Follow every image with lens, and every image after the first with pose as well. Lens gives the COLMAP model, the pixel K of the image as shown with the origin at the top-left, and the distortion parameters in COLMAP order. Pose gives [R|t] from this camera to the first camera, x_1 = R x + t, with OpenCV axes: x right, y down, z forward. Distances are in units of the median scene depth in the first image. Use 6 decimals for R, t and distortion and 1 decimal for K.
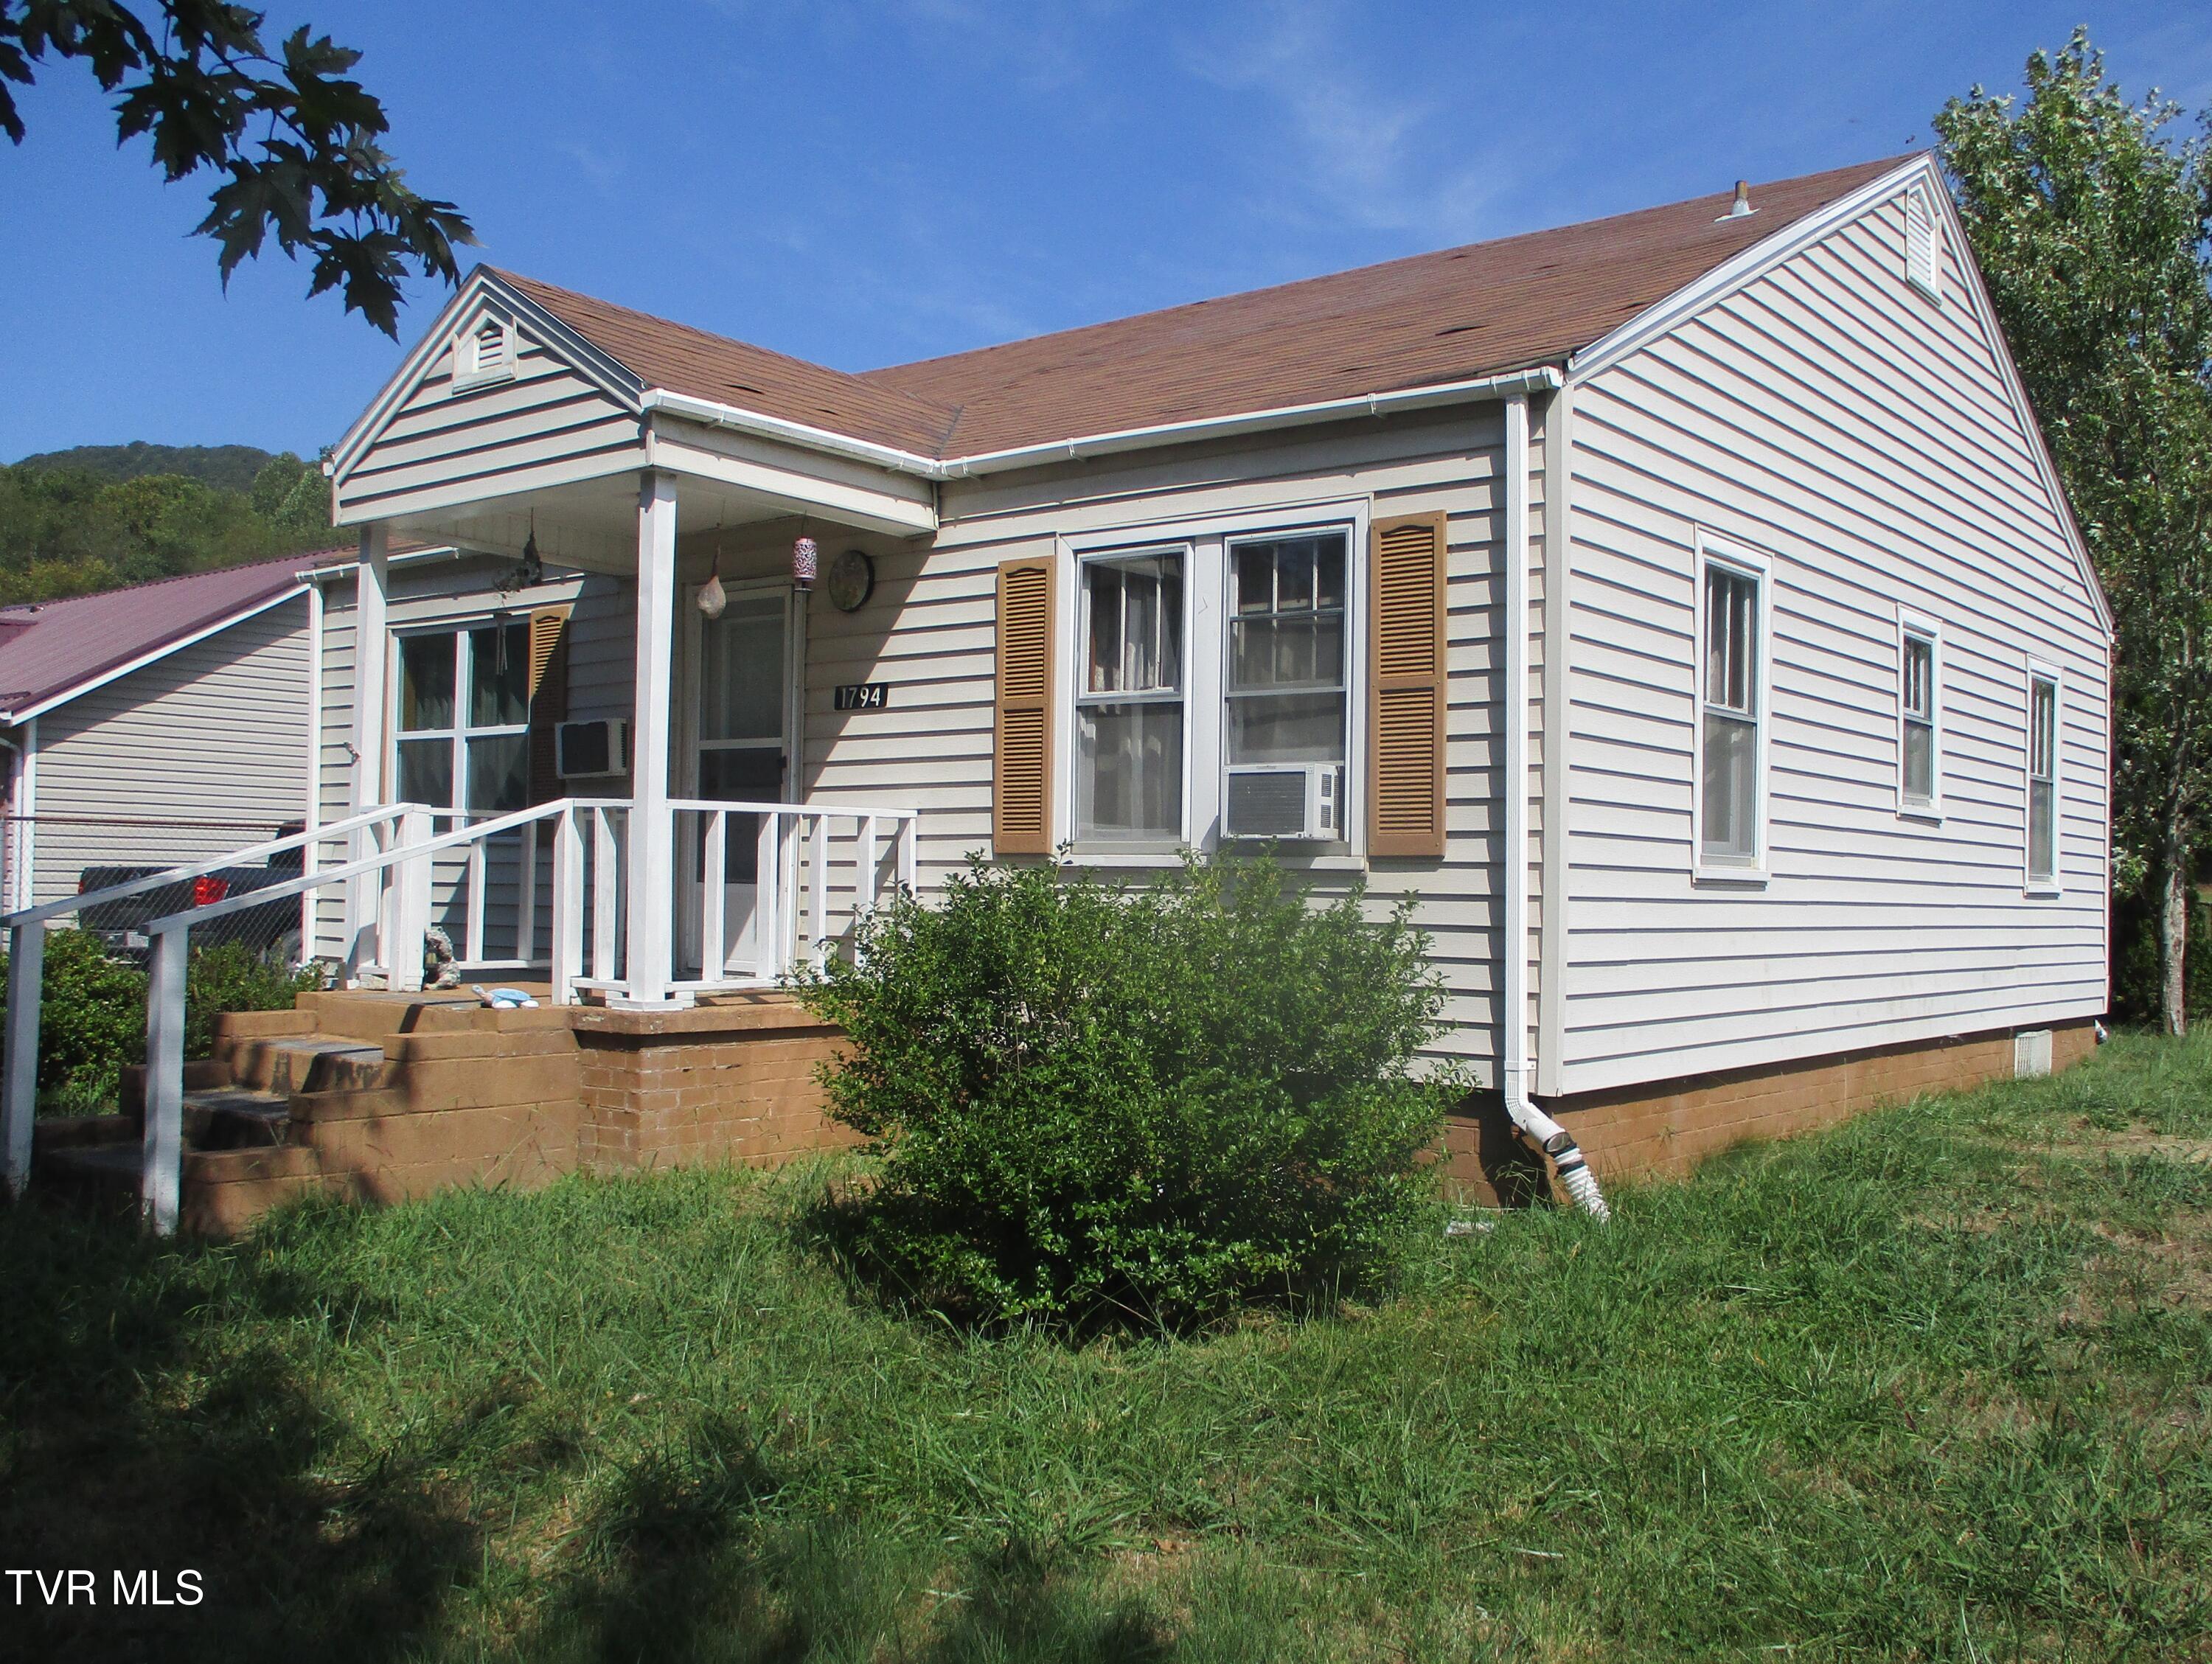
lens RADIAL K [[1995.3, 0, 1174.6], [0, 1995.3, 867.1], [0, 0, 1]] dist [-0.037691, 0.003388]
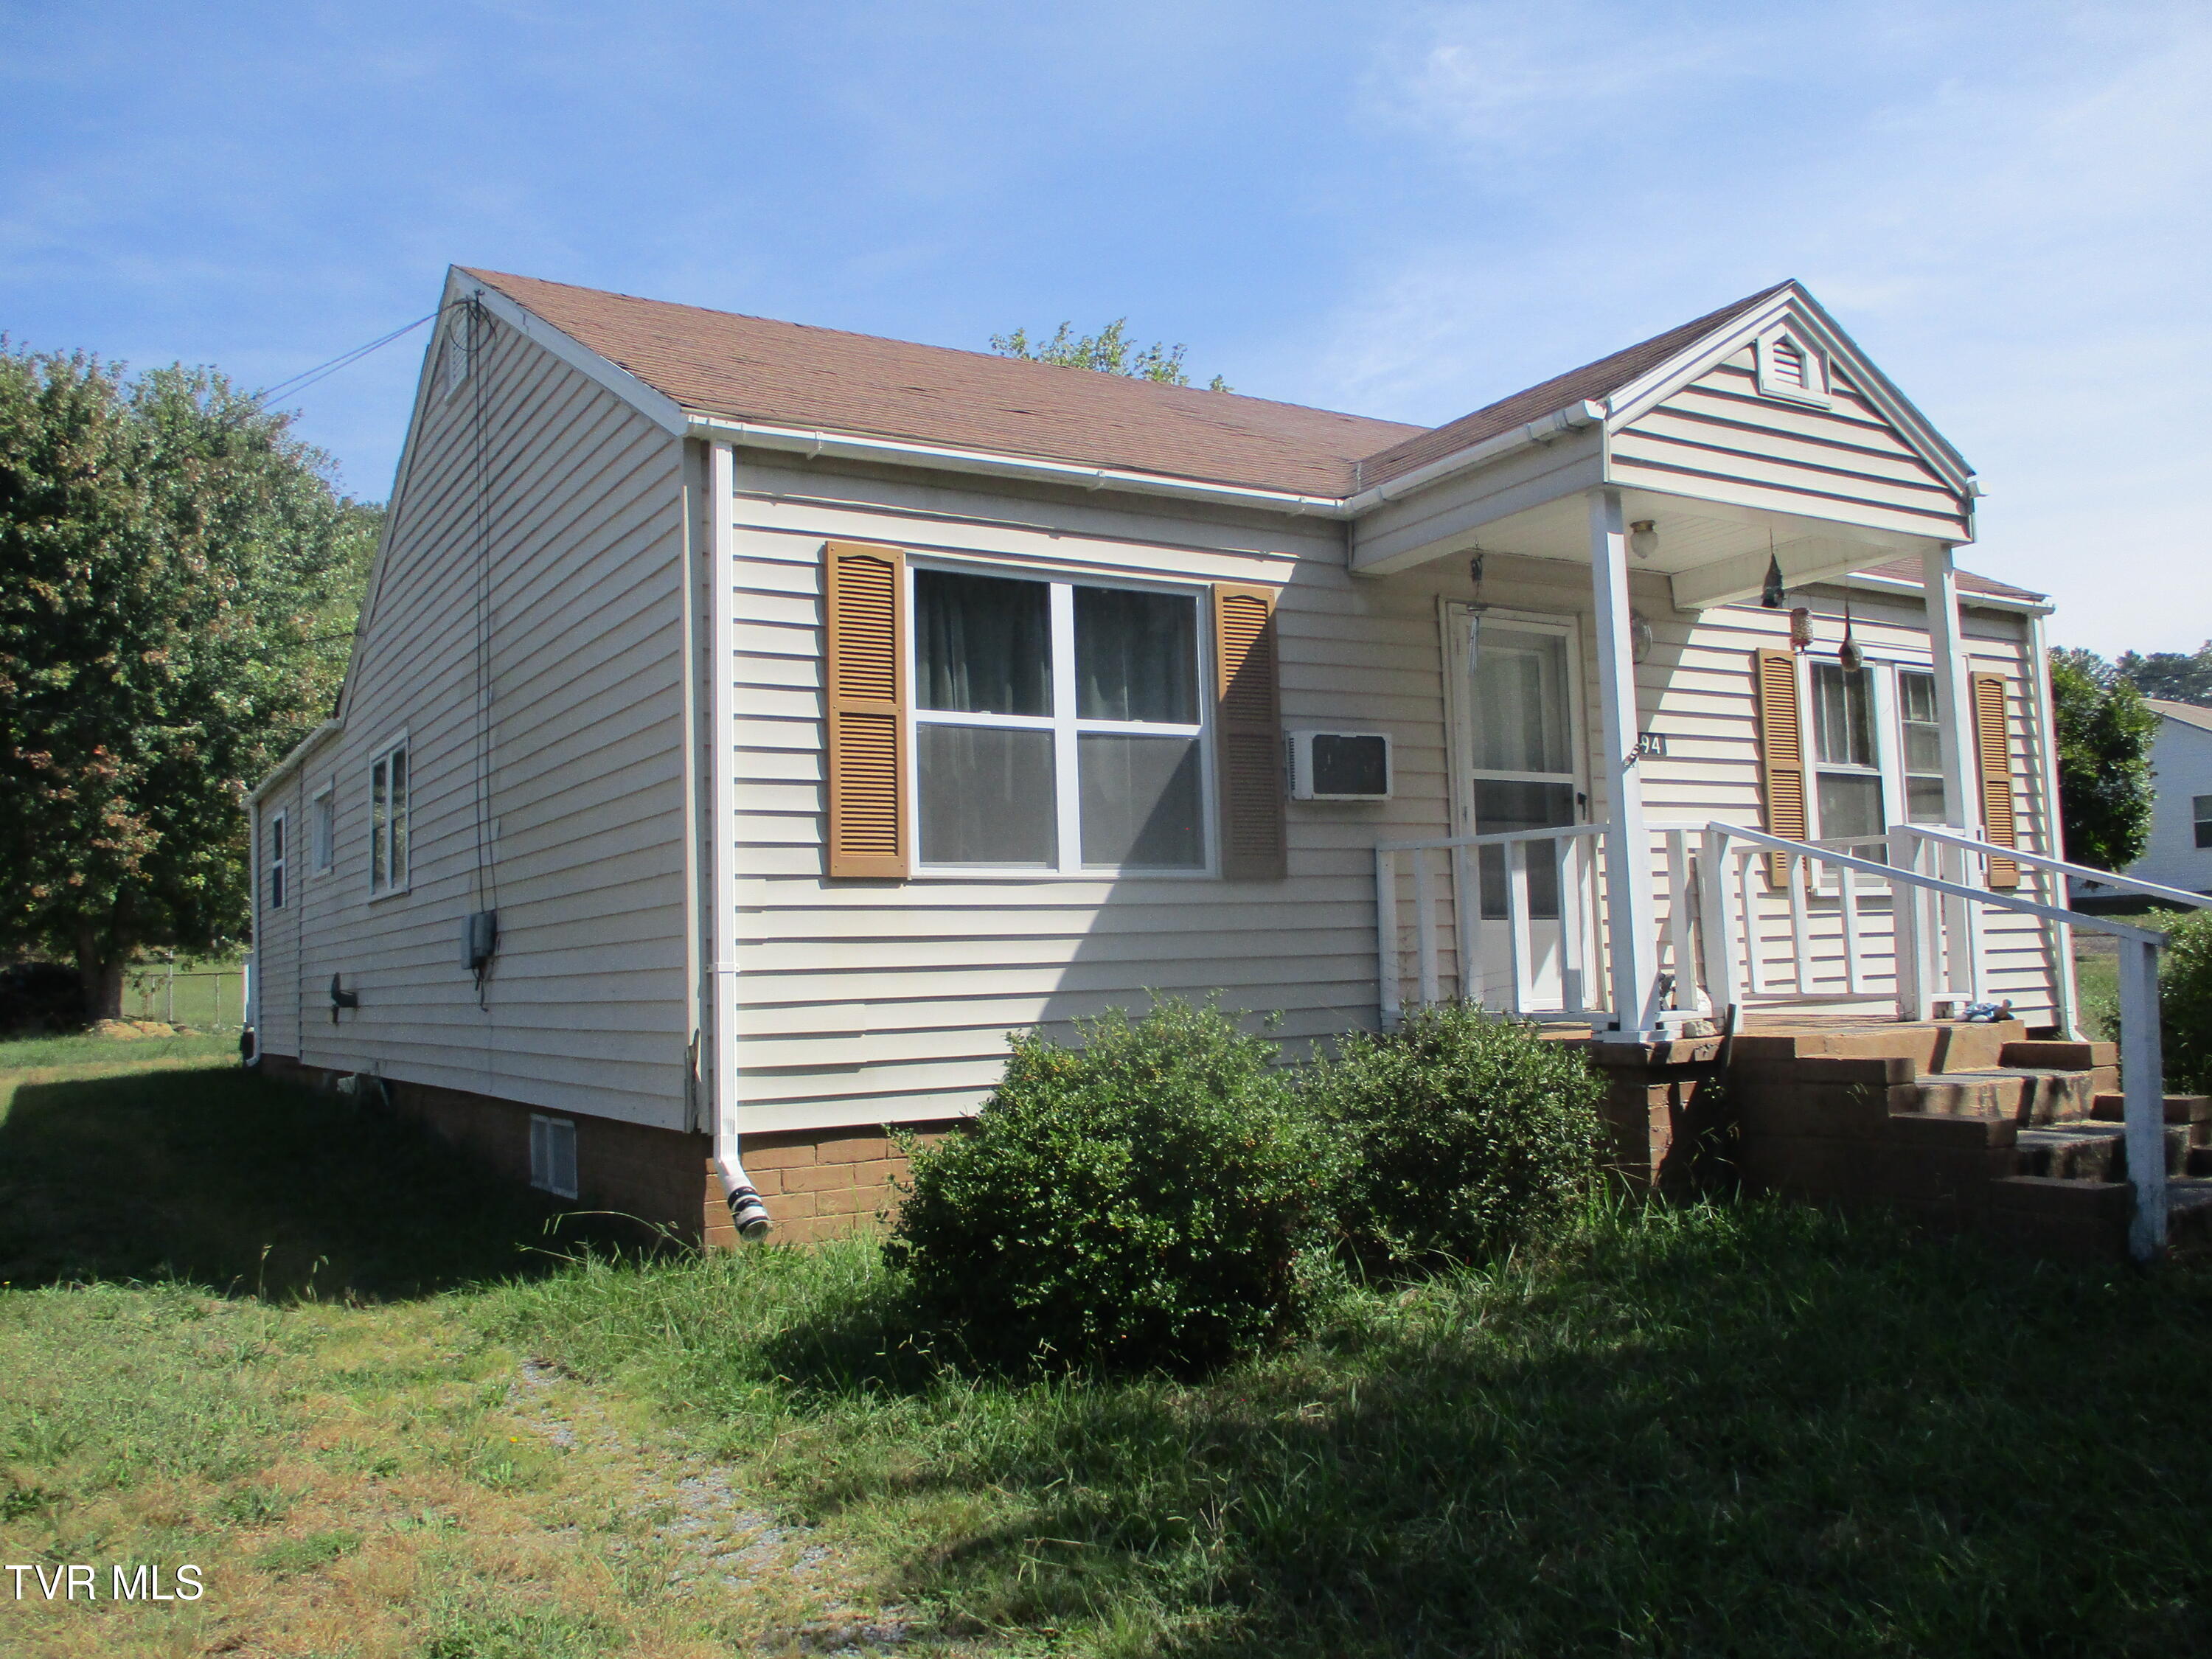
lens RADIAL K [[1845.3, 0, 1106.0], [0, 1845.3, 829.5], [0, 0, 1]] dist [-0.057071, 0.001894]
pose [[0.354567, 0.042915, 0.934045, -1.306587], [0.025380, 0.998136, -0.055494, 0.010193], [-0.934686, 0.043383, 0.352817, 1.010610]]
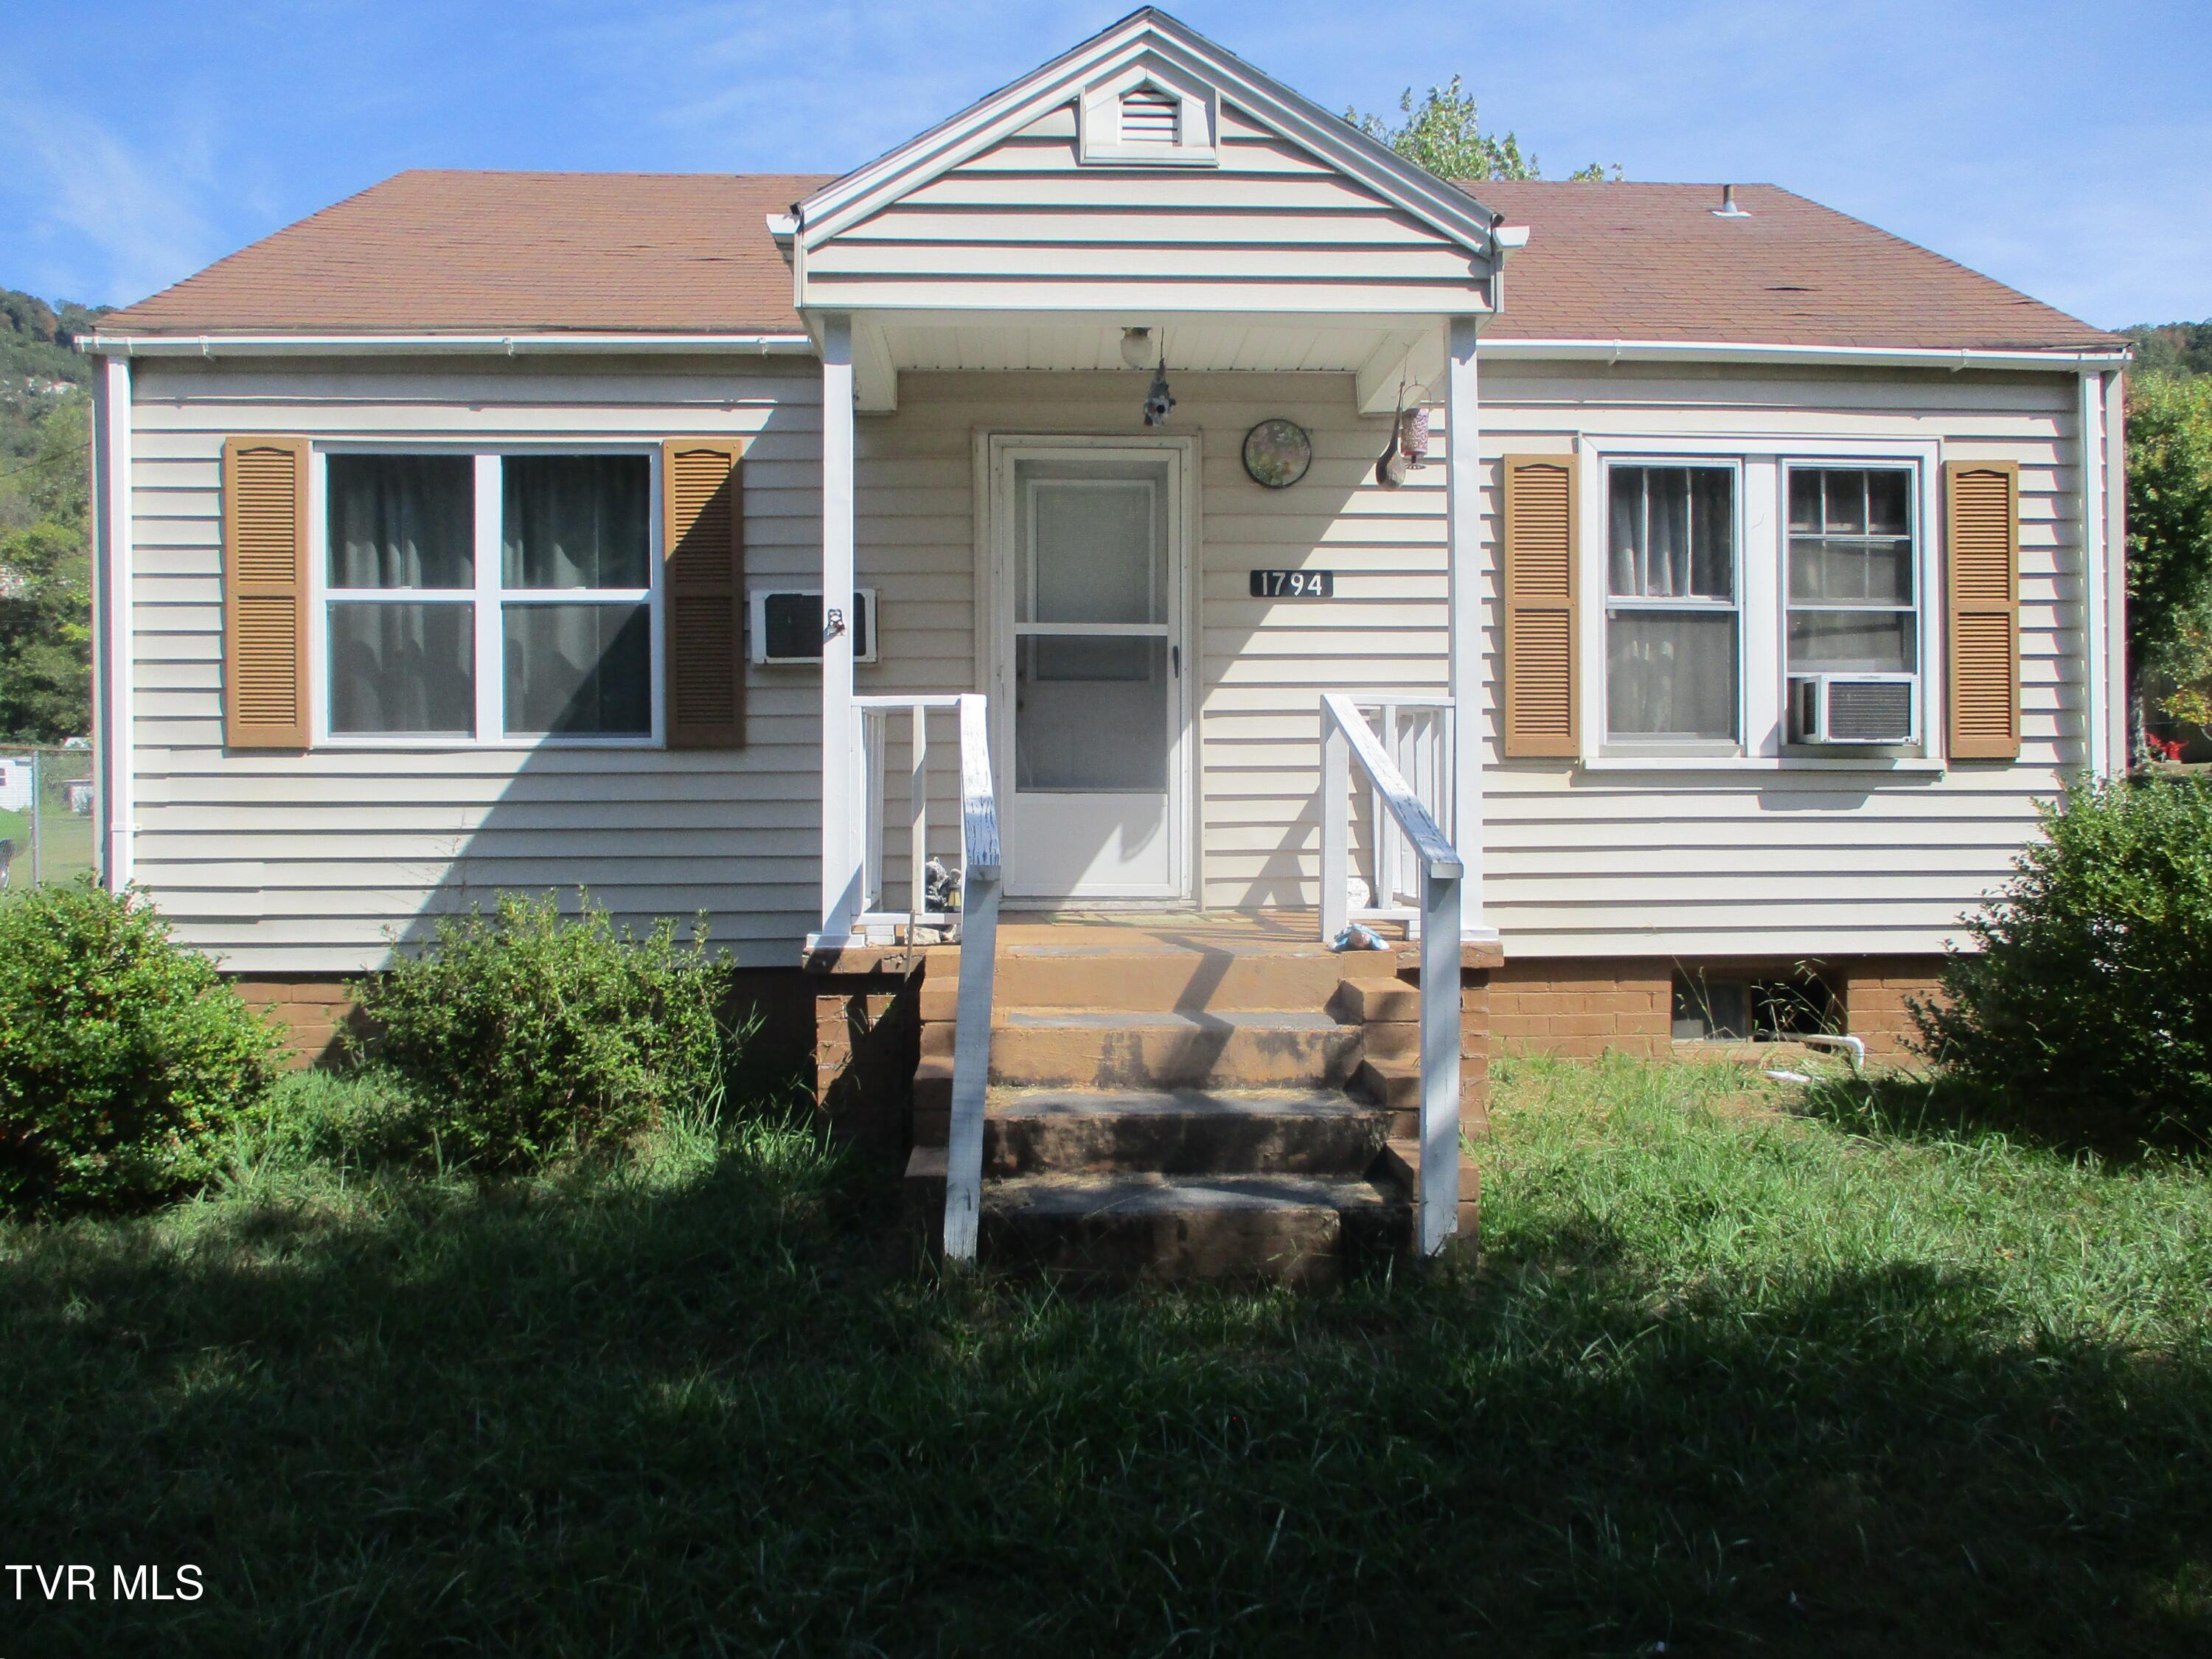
lens RADIAL K [[1881.8, 0, 1106.0], [0, 1881.8, 829.5], [0, 0, 1]] dist [-0.043102, 0.015191]
pose [[0.763198, -0.032896, 0.645327, -0.848773], [0.008034, 0.999109, 0.041429, -0.011210], [-0.646115, -0.026434, 0.762782, 0.440010]]
